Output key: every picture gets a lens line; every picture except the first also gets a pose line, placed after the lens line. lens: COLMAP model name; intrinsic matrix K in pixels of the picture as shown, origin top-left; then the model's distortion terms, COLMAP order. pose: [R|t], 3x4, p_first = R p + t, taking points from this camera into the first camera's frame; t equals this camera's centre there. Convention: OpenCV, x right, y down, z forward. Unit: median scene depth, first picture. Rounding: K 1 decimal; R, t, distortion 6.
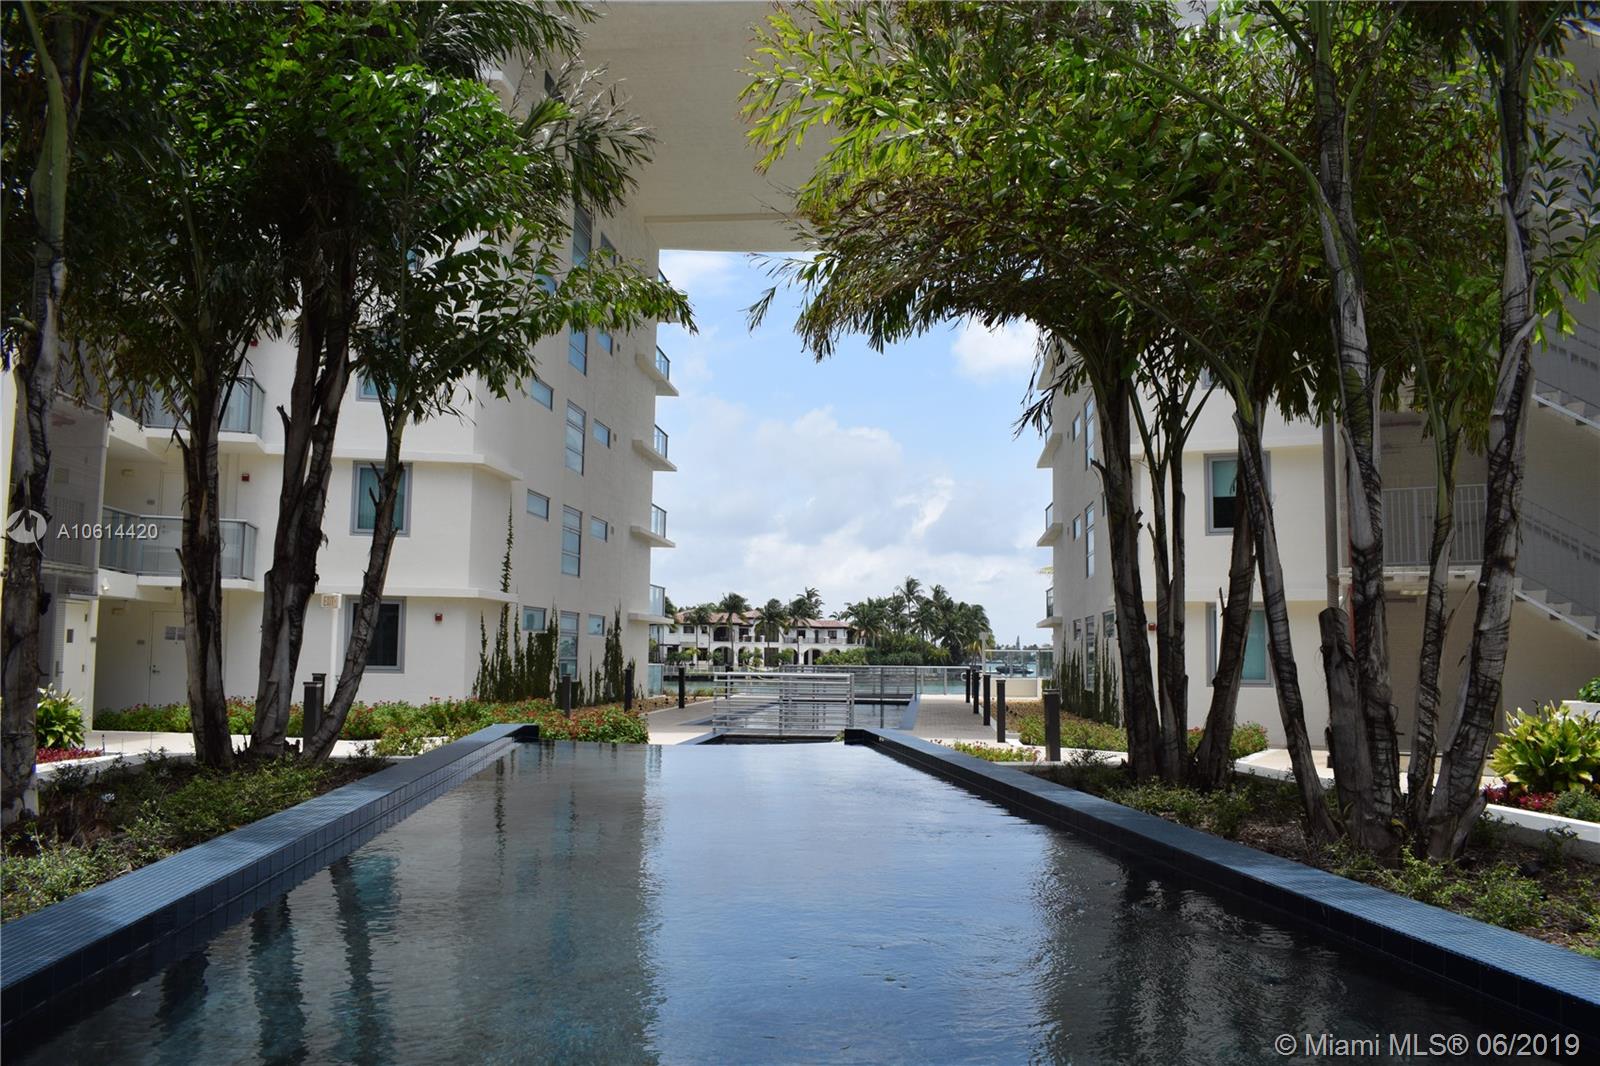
lens RADIAL K [[1238.8, 0, 801.4], [0, 1238.8, 532.5], [0, 0, 1]] dist [-0.095045, 0.015533]
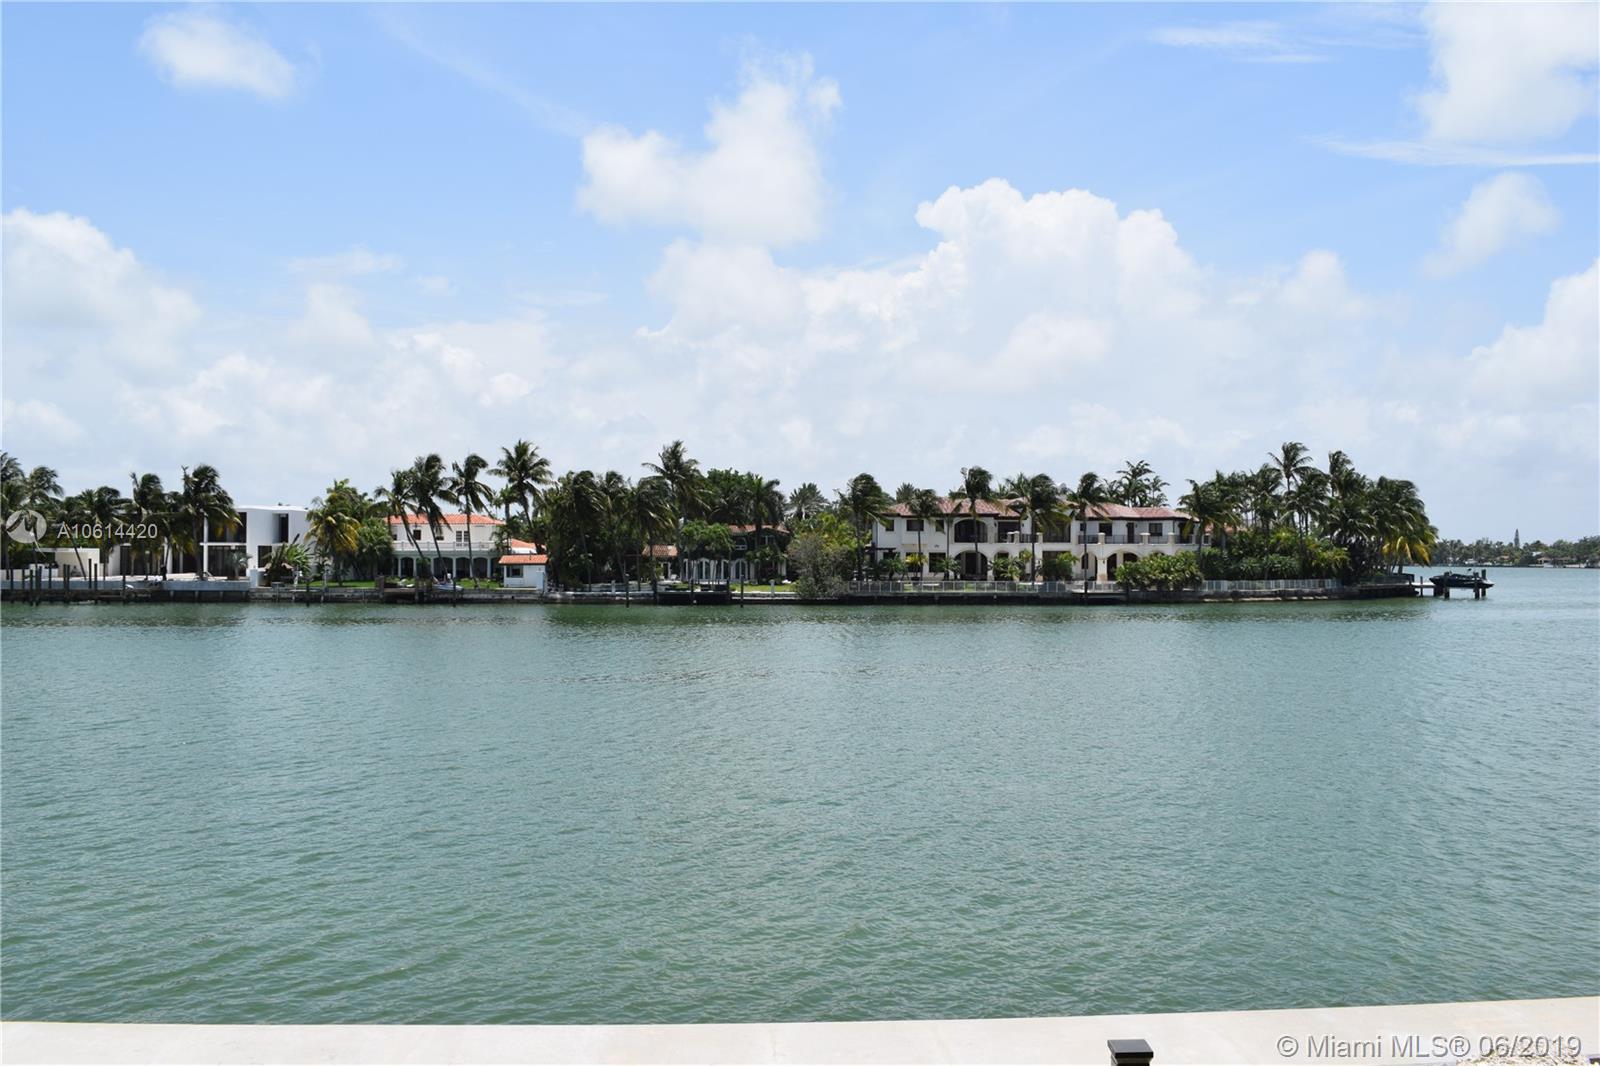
lens RADIAL K [[1469.5, 0, 799.9], [0, 1469.5, 528.6], [0, 0, 1]] dist [-0.080820, 0.000000]
pose [[0.957208, -0.017719, -0.288859, 0.069657], [0.039692, 0.996730, 0.070388, 0.021416], [0.286667, -0.078841, 0.954781, 0.222639]]
